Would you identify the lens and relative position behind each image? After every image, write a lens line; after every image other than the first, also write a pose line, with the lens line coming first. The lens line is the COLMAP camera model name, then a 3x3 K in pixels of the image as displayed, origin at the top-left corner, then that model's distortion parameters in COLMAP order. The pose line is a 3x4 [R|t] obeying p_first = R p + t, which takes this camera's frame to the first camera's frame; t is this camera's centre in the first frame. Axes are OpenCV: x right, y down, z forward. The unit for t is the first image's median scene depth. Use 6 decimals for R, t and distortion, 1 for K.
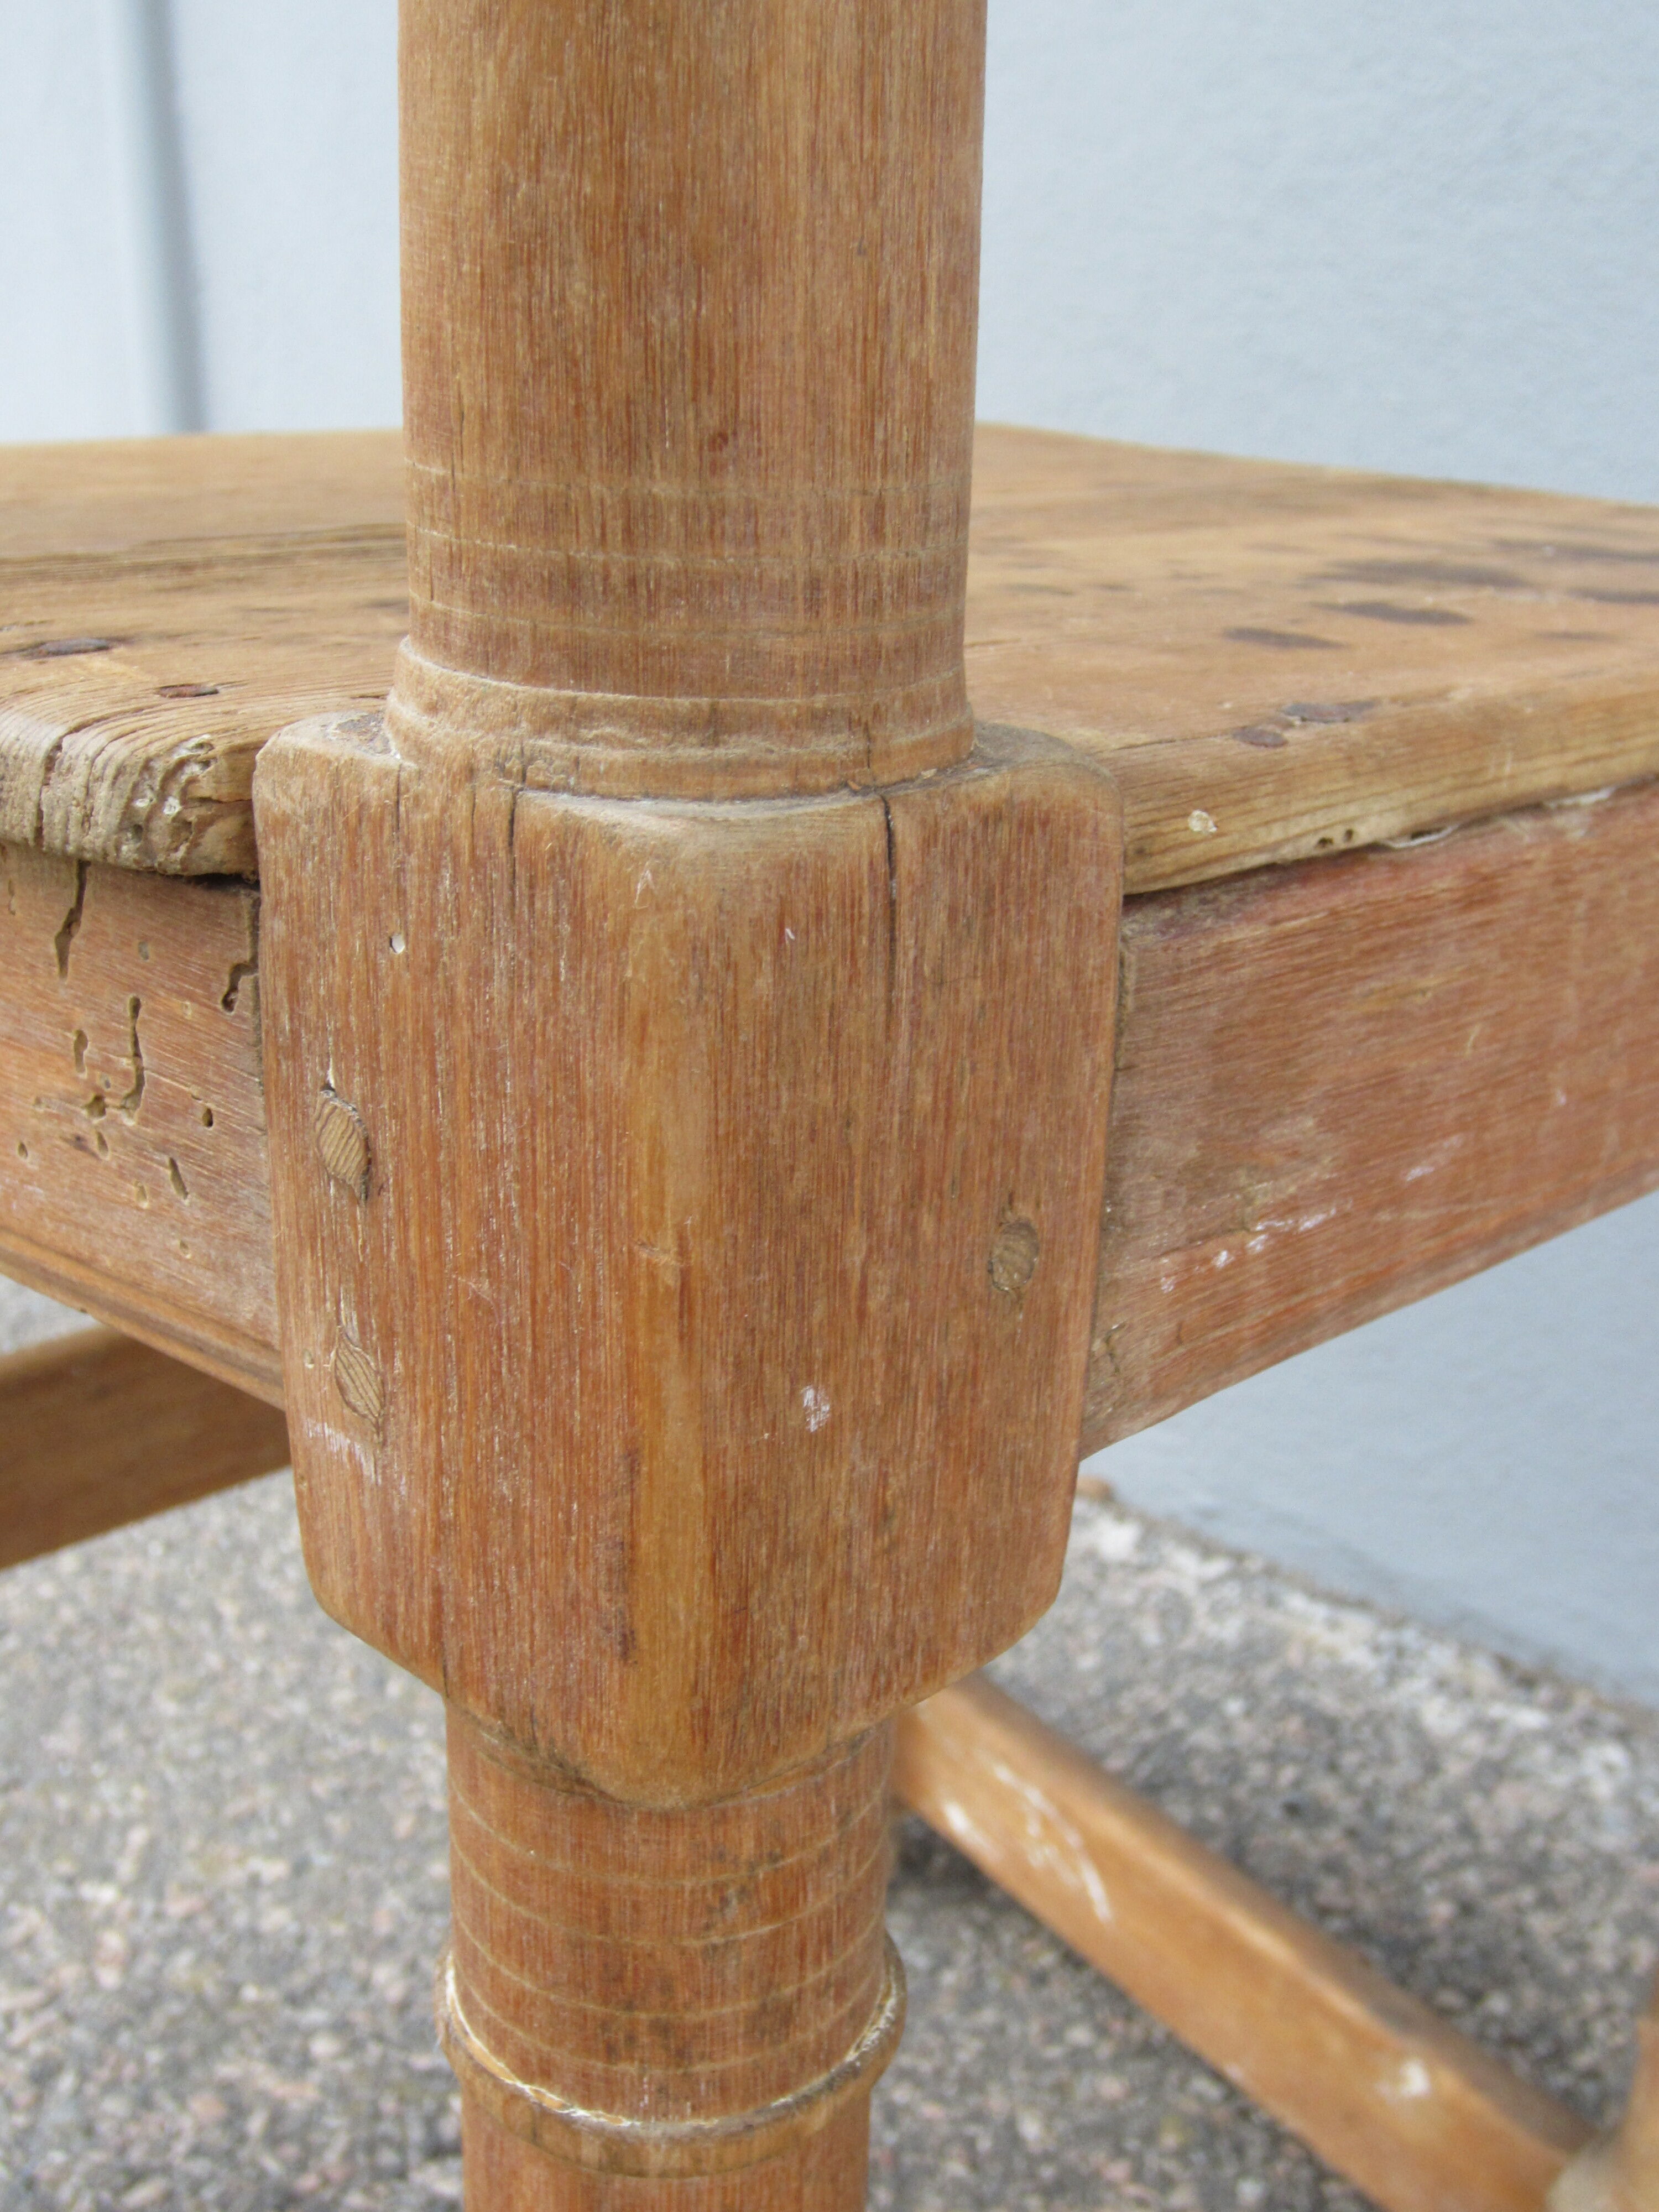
lens RADIAL K [[2421.4, 0, 829.5], [0, 2421.4, 1106.0], [0, 0, 1]] dist [-0.053447, 0.015731]
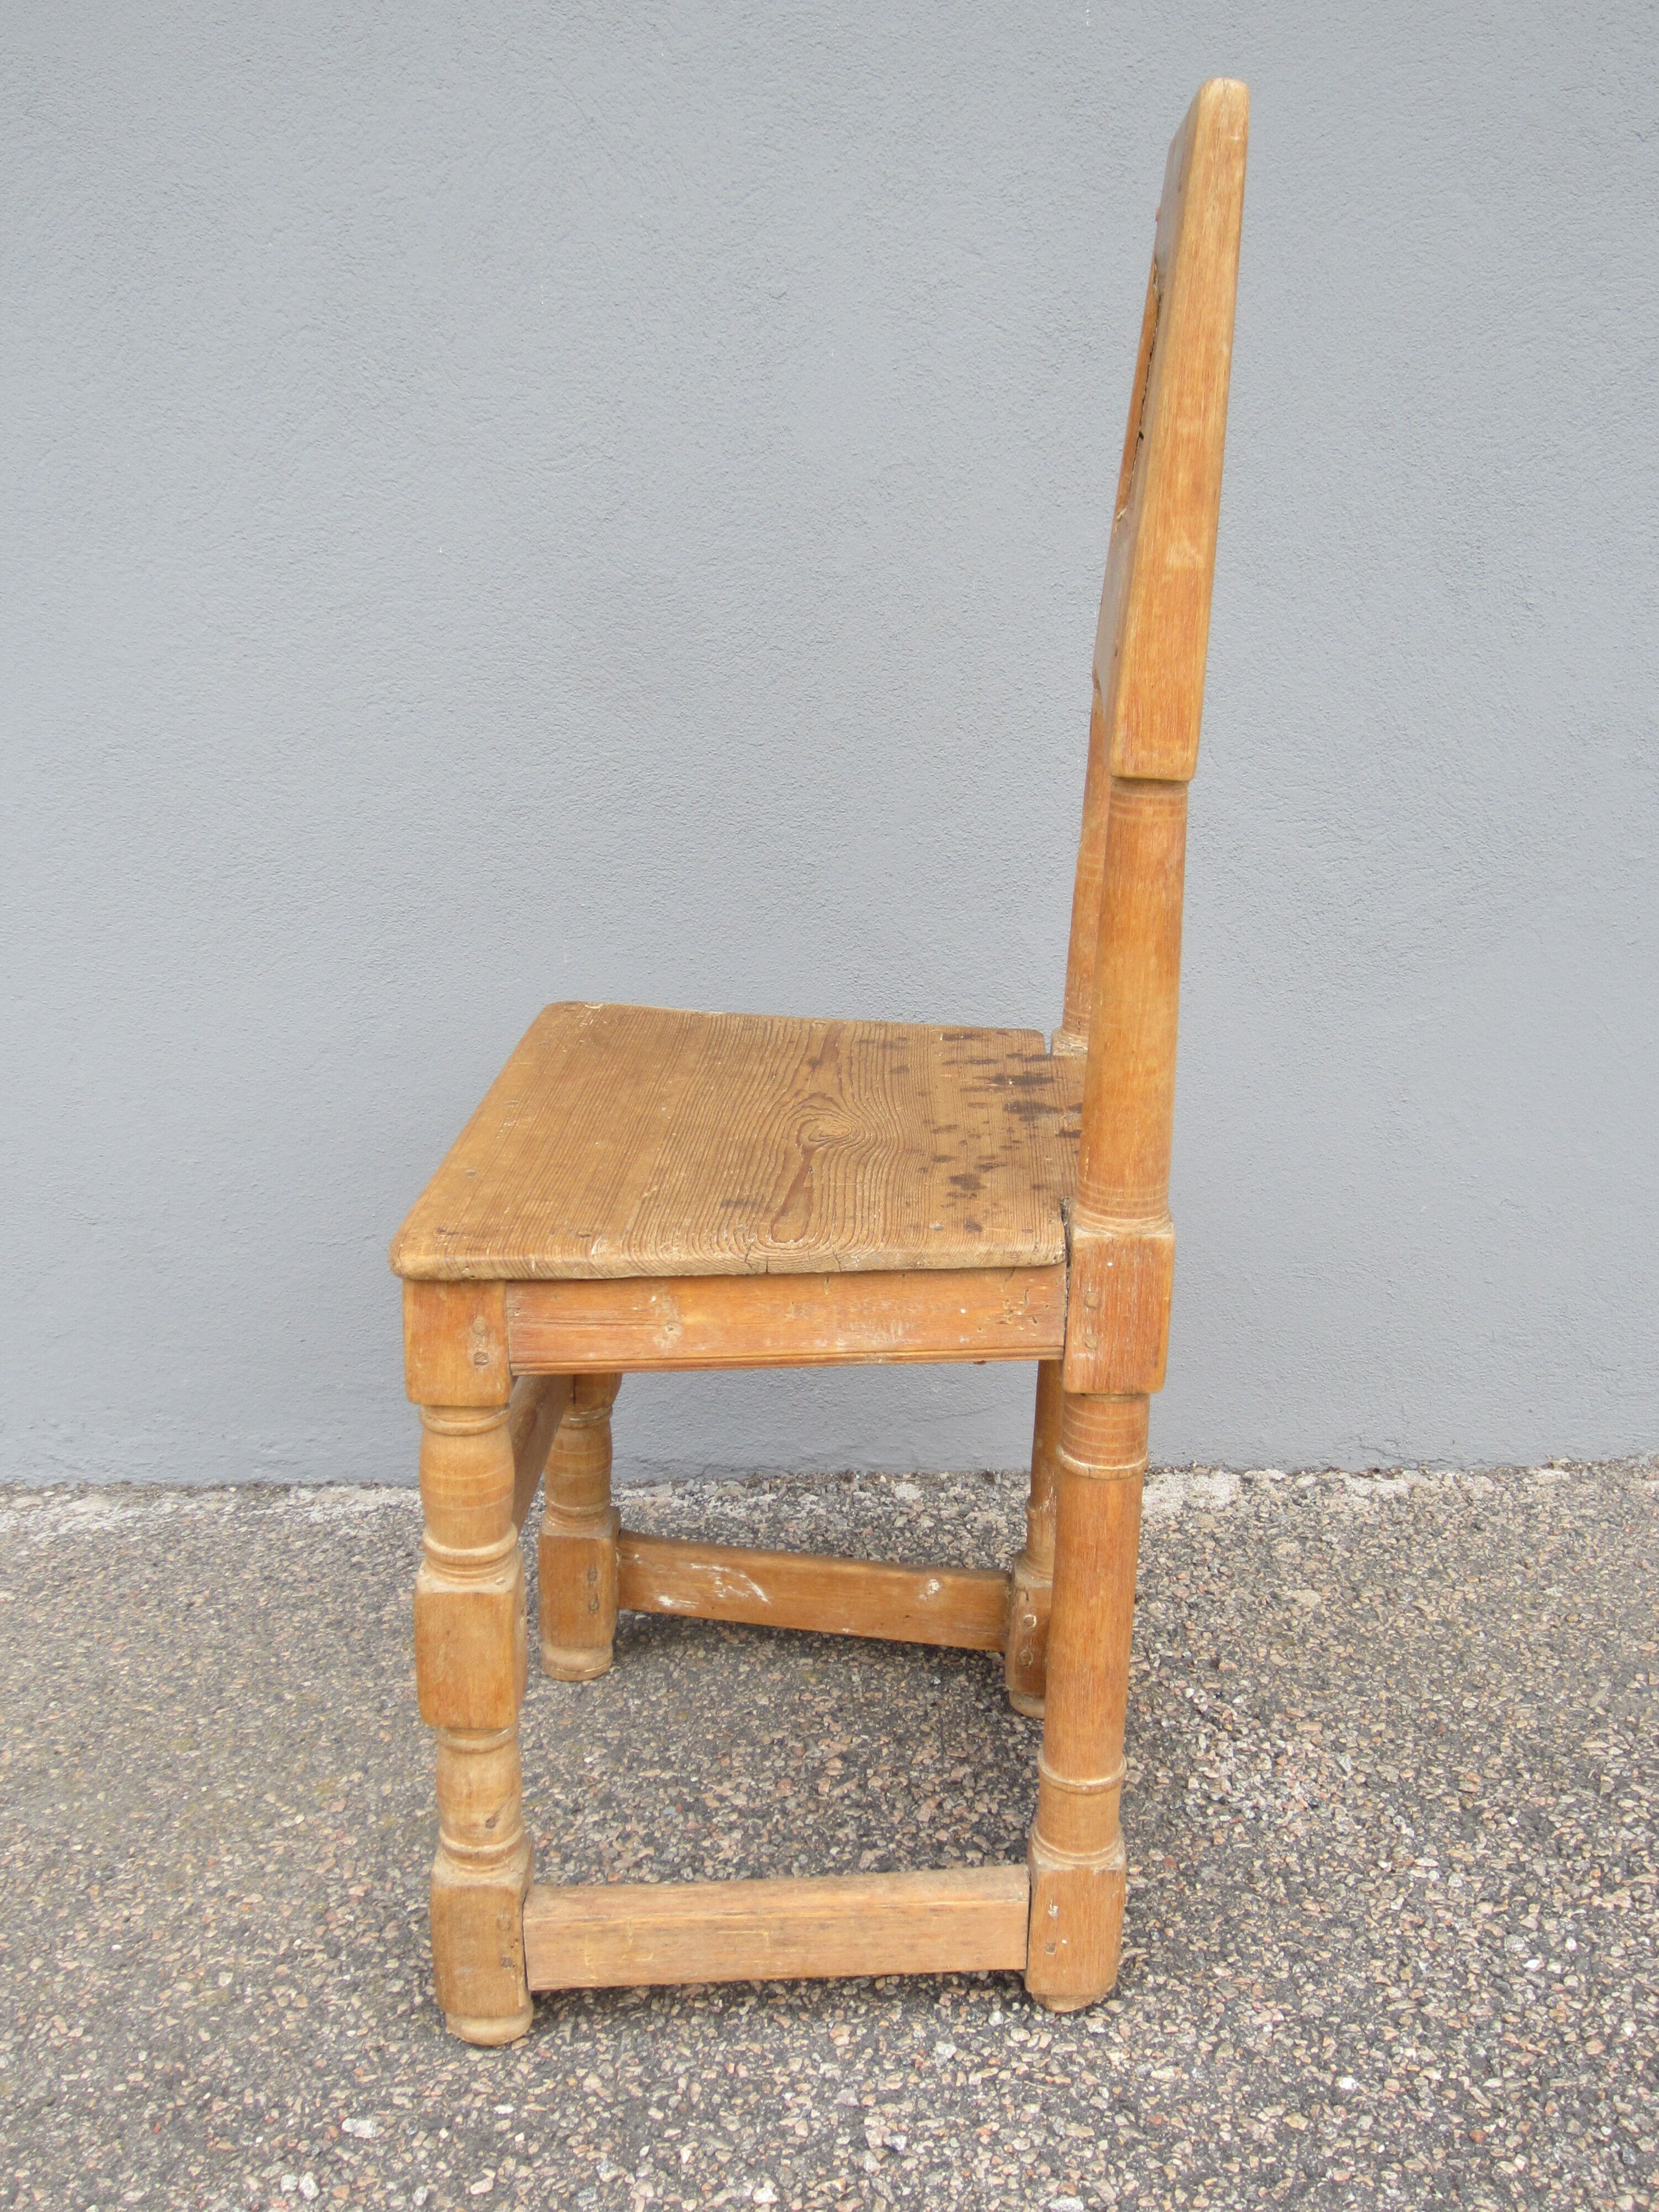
lens RADIAL K [[2421.4, 0, 829.5], [0, 2421.4, 1106.0], [0, 0, 1]] dist [-0.053447, 0.015731]
pose [[0.729156, -0.238147, 0.641574, -1.062337], [0.243685, 0.966401, 0.081770, -0.263786], [-0.639491, 0.096719, 0.762690, -0.759131]]
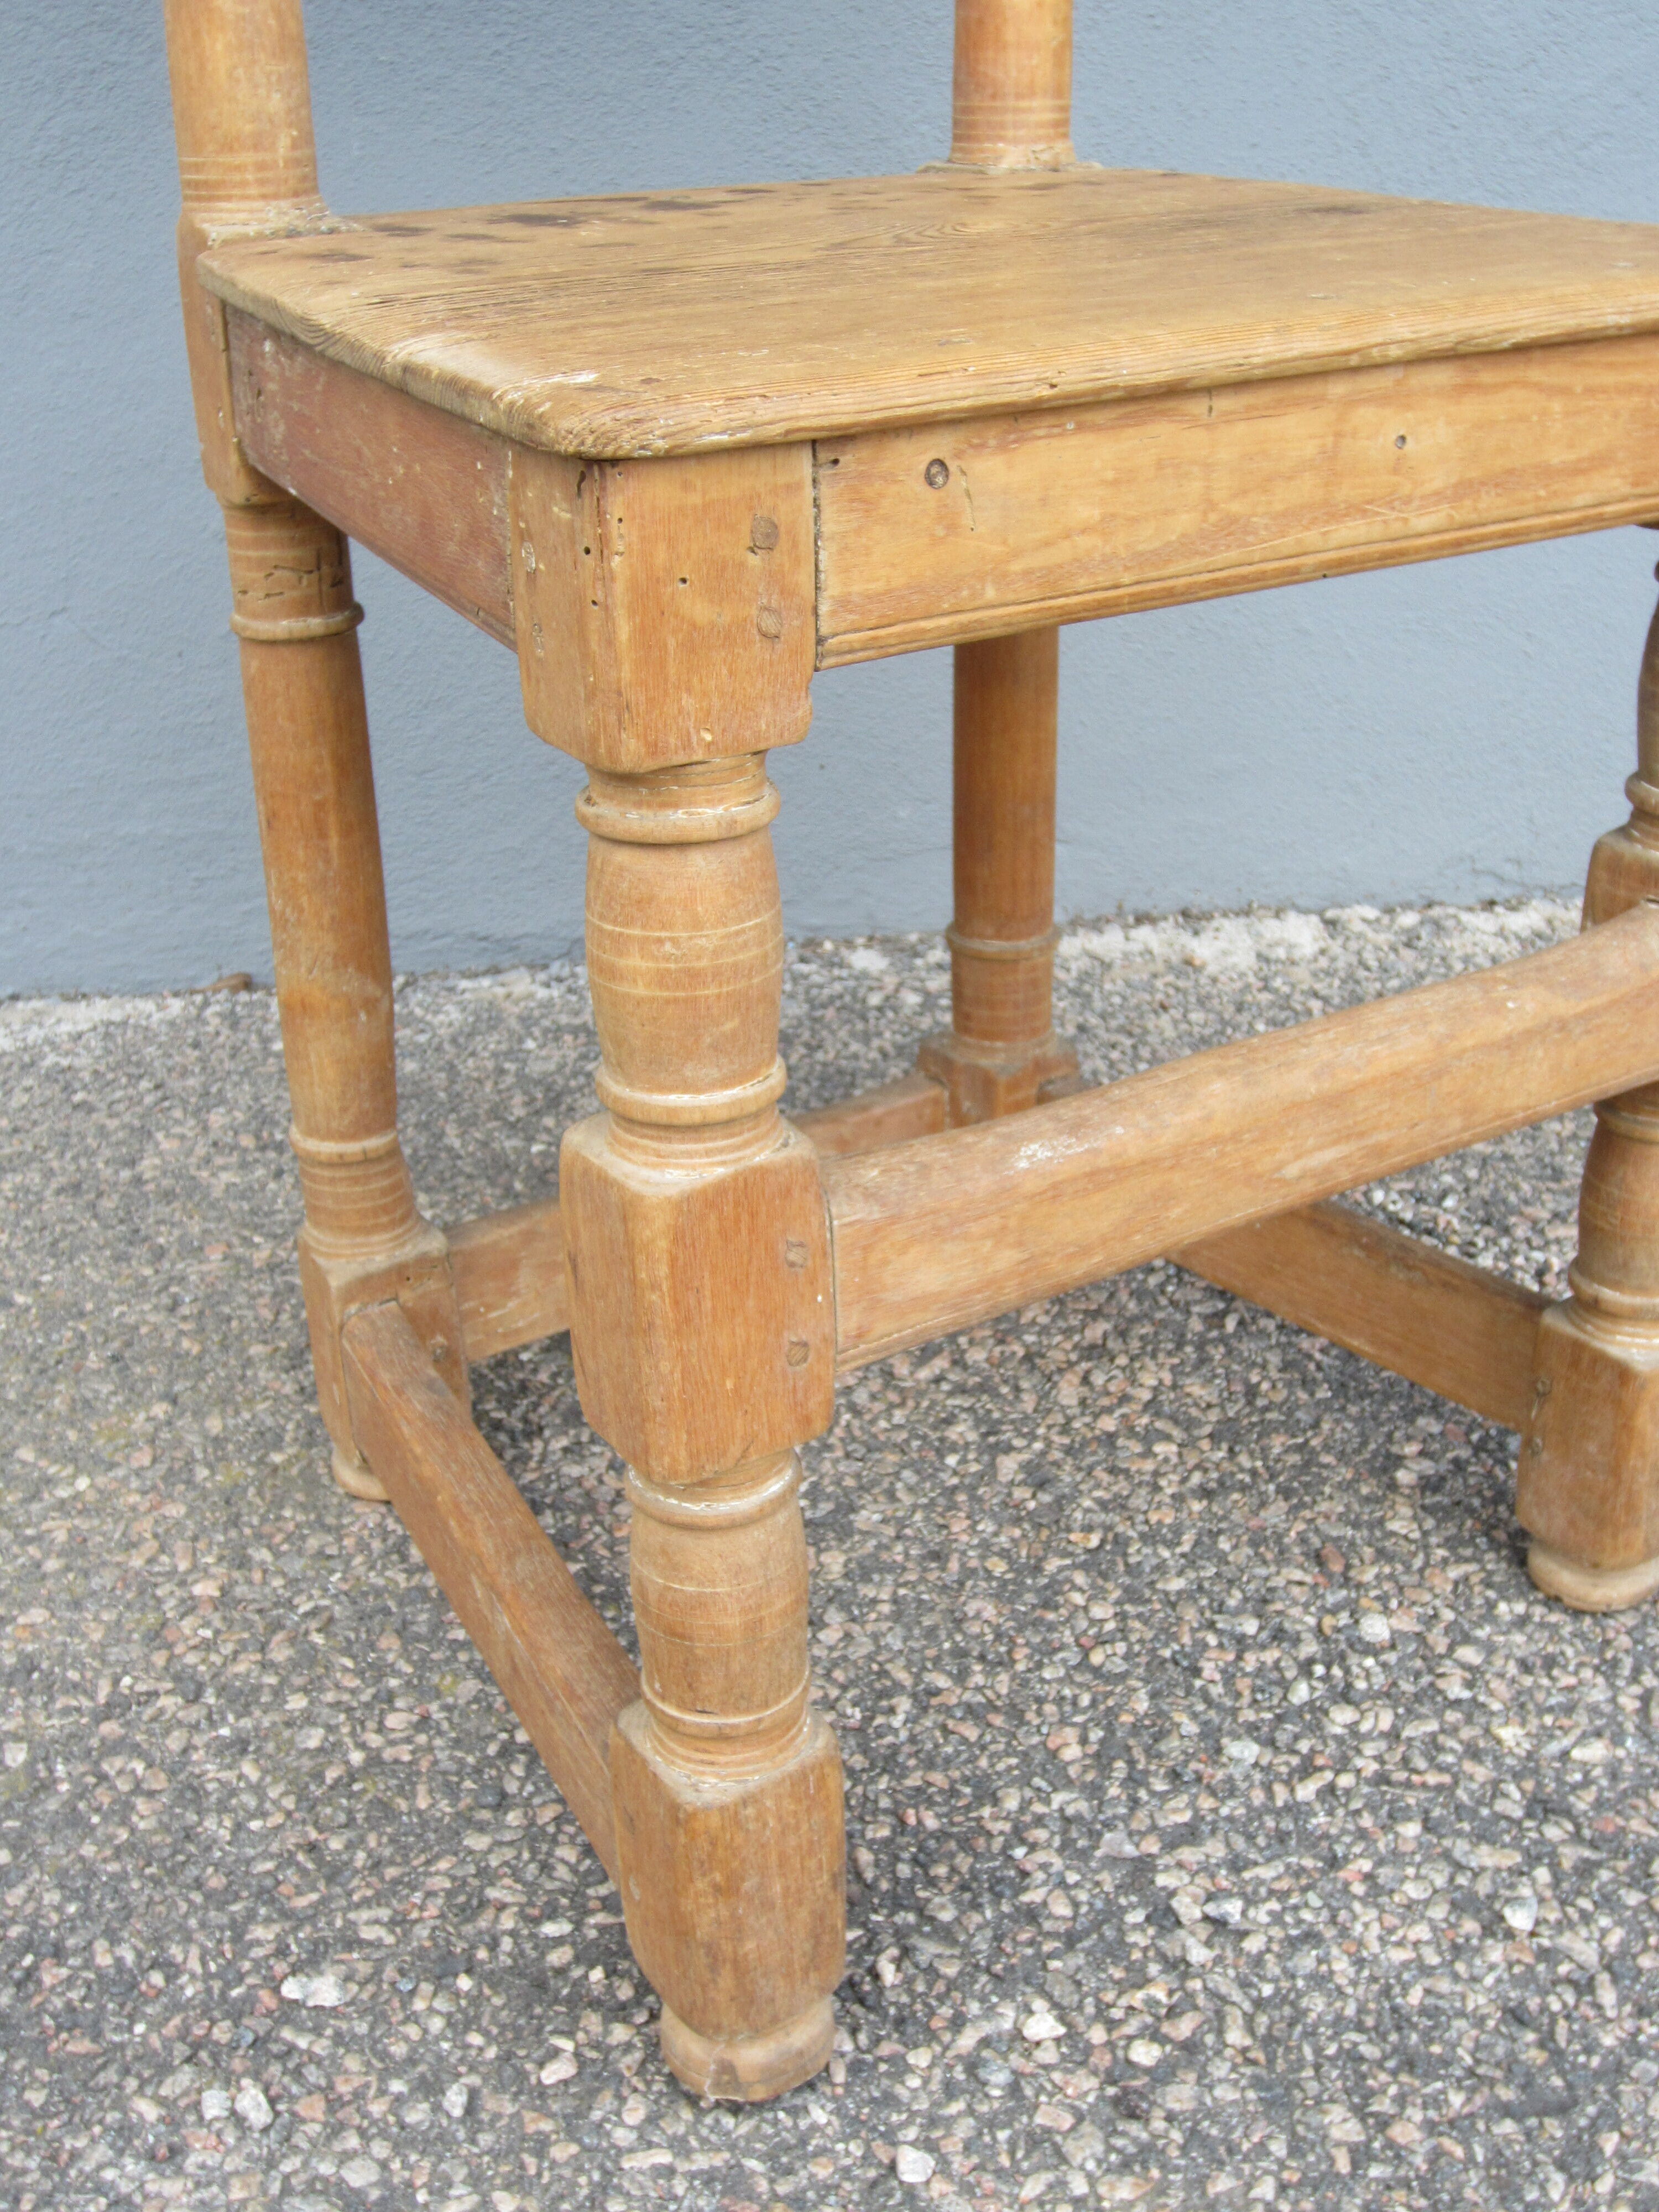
lens RADIAL K [[2538.3, 0, 829.5], [0, 2538.3, 1106.0], [0, 0, 1]] dist [-0.081486, 0.033677]
pose [[0.592451, -0.378446, 0.711182, -0.875513], [0.253552, 0.925522, 0.281282, -0.093616], [-0.764665, 0.013676, 0.644283, -0.074555]]
